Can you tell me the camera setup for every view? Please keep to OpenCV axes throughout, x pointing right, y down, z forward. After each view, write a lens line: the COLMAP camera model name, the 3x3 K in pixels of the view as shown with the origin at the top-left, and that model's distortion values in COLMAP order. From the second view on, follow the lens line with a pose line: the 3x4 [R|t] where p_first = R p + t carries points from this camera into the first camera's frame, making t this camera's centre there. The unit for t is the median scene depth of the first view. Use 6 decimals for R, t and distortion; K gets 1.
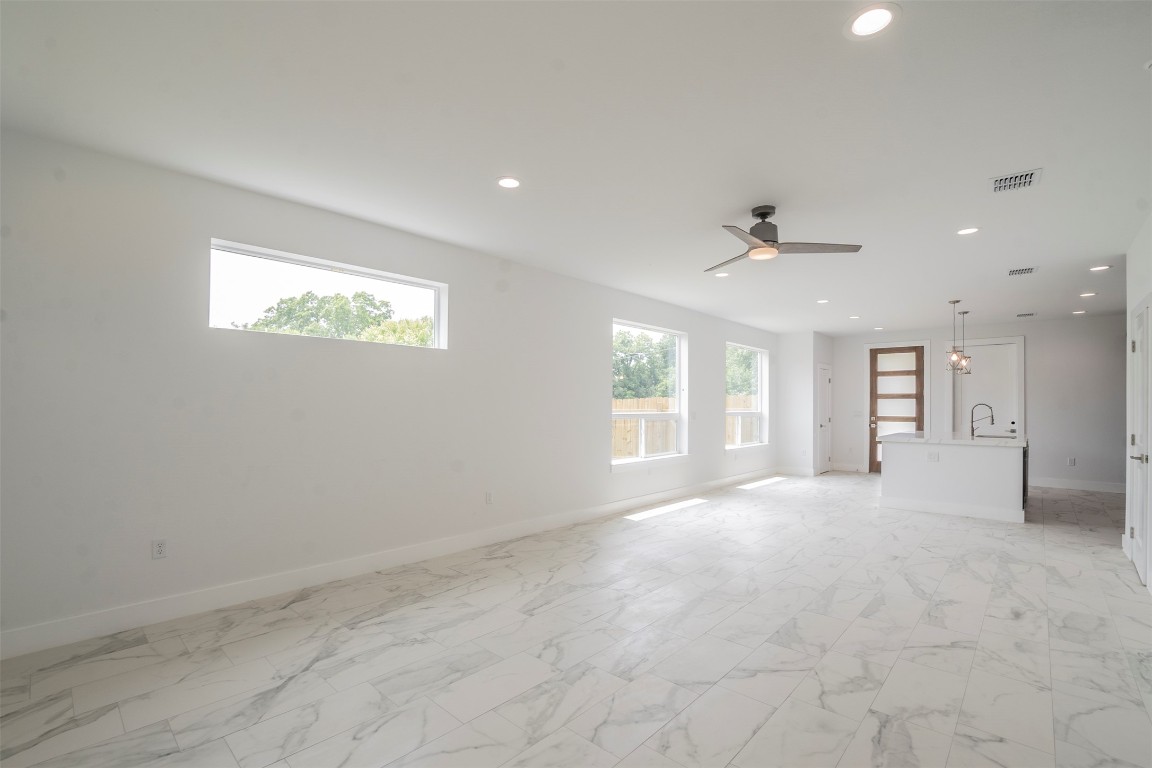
lens RADIAL K [[514.3, 0, 557.6], [0, 514.3, 395.4], [0, 0, 1]] dist [-0.036668, 0.007257]
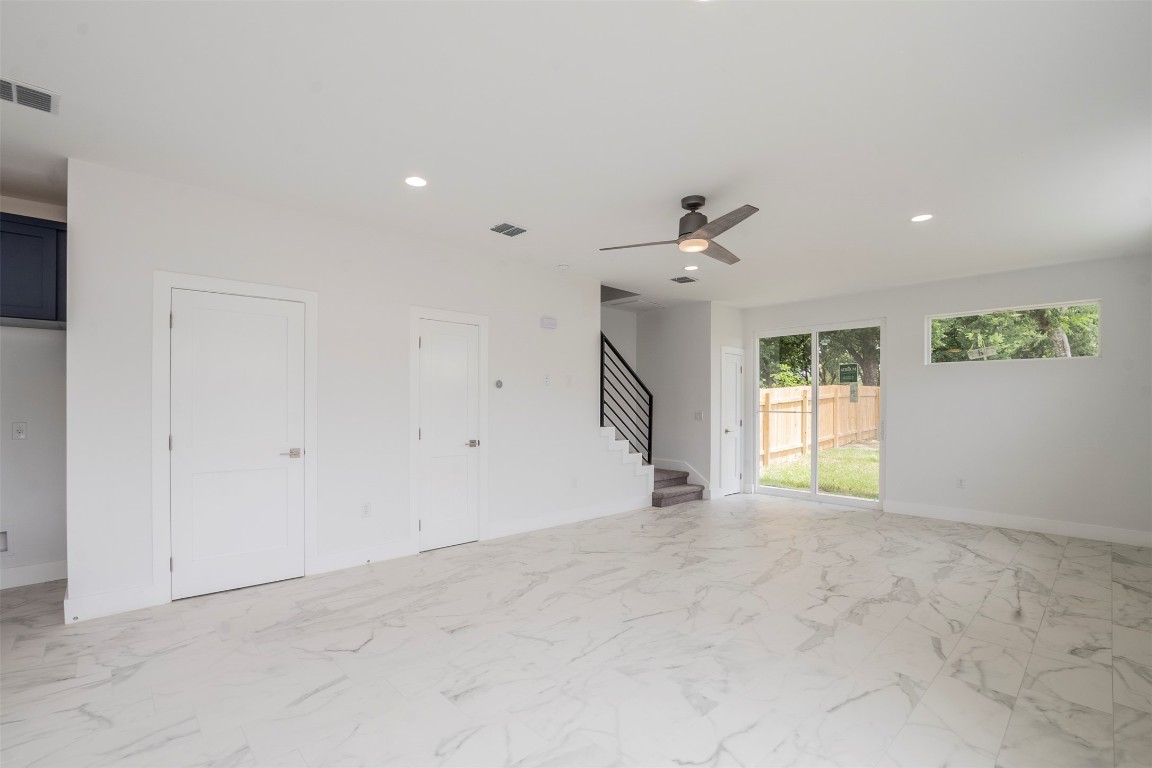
lens RADIAL K [[514.3, 0, 561.6], [0, 514.3, 411.6], [0, 0, 1]] dist [-0.036668, 0.007257]
pose [[-0.997751, -0.010540, 0.066188, 0.601089], [-0.010936, 0.999924, -0.005624, 0.045951], [-0.066124, -0.006335, -0.997791, 2.036723]]
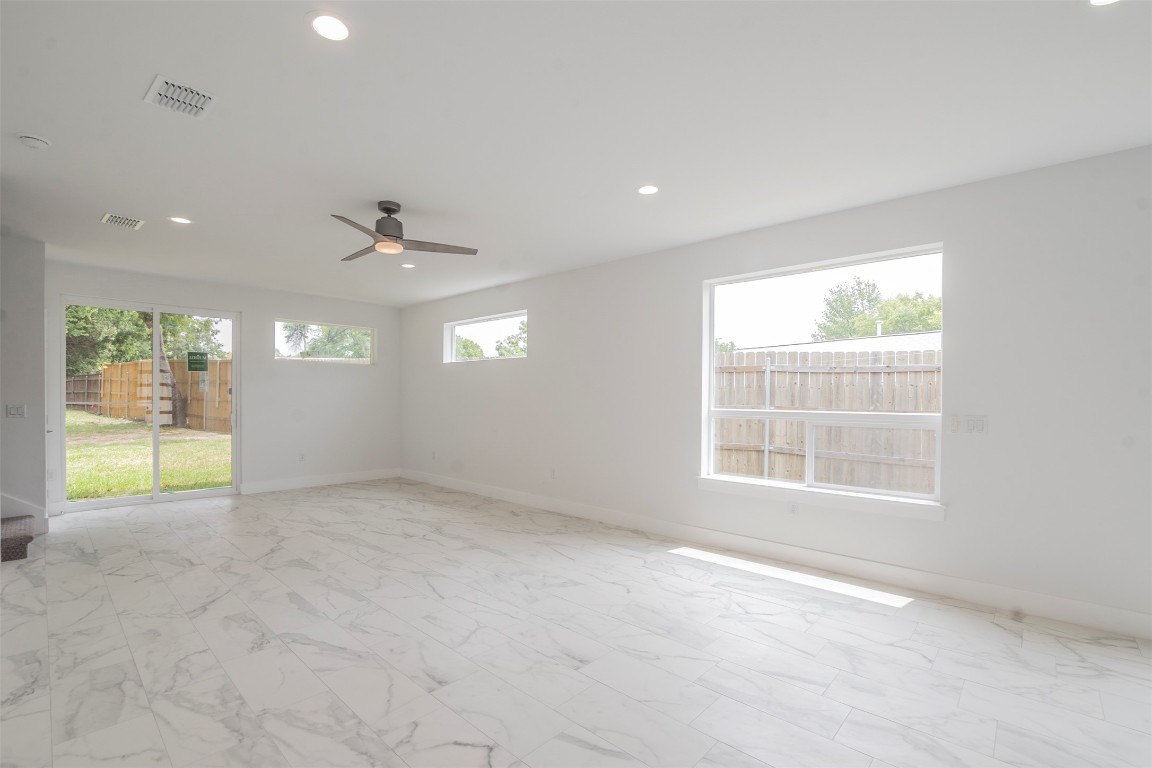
lens RADIAL K [[514.3, 0, 559.4], [0, 514.3, 398.7], [0, 0, 1]] dist [-0.036668, 0.007257]
pose [[-0.003372, -0.000900, -0.999994, 1.473575], [0.013726, 0.999905, -0.000947, 0.034539], [0.999900, -0.013729, -0.003359, 1.390446]]
